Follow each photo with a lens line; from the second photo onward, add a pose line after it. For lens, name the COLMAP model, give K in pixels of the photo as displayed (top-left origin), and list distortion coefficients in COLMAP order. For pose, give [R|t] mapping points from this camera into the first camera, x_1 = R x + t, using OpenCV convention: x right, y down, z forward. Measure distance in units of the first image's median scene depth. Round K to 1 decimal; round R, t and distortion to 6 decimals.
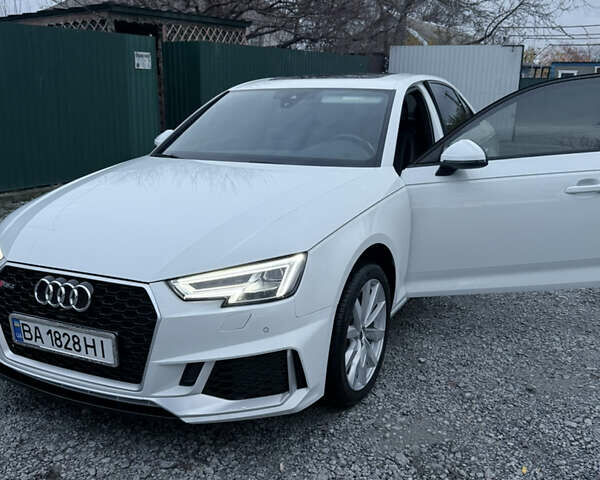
lens RADIAL K [[643.2, 0, 300.5], [0, 643.2, 216.7], [0, 0, 1]] dist [0.183661, -0.400254]
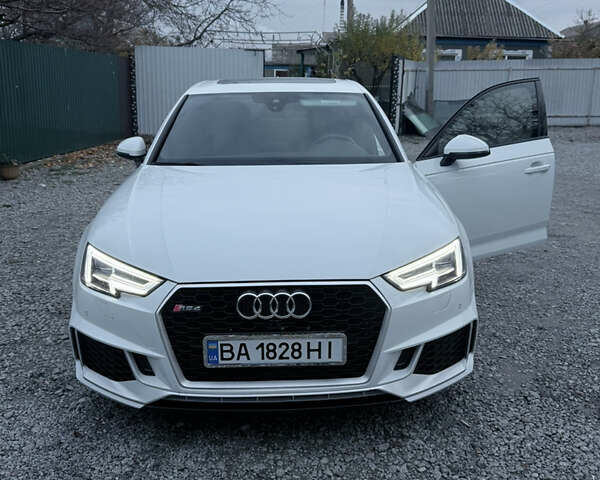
lens RADIAL K [[643.2, 0, 300.5], [0, 643.2, 216.7], [0, 0, 1]] dist [0.183661, -0.400254]
pose [[0.876877, -0.097165, 0.470792, -0.780052], [0.096186, 0.995018, 0.026207, -0.037244], [-0.470993, 0.022303, 0.881855, 0.111174]]
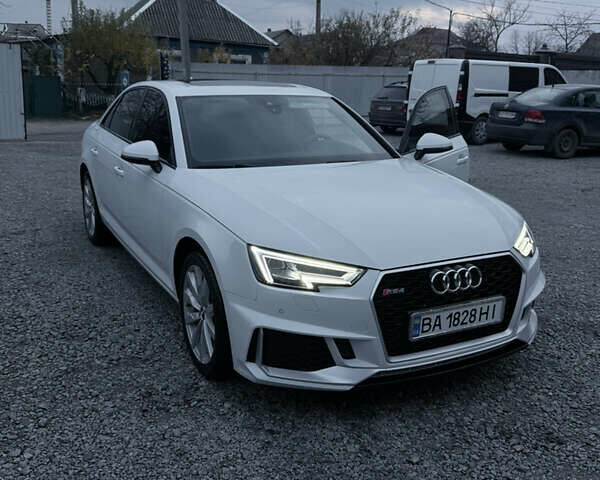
lens RADIAL K [[643.2, 0, 300.5], [0, 643.2, 216.7], [0, 0, 1]] dist [0.183661, -0.400254]
pose [[0.563017, -0.154737, 0.811830, -1.447667], [0.147798, 0.985332, 0.085306, -0.132493], [-0.813122, 0.071958, 0.577628, 0.550125]]
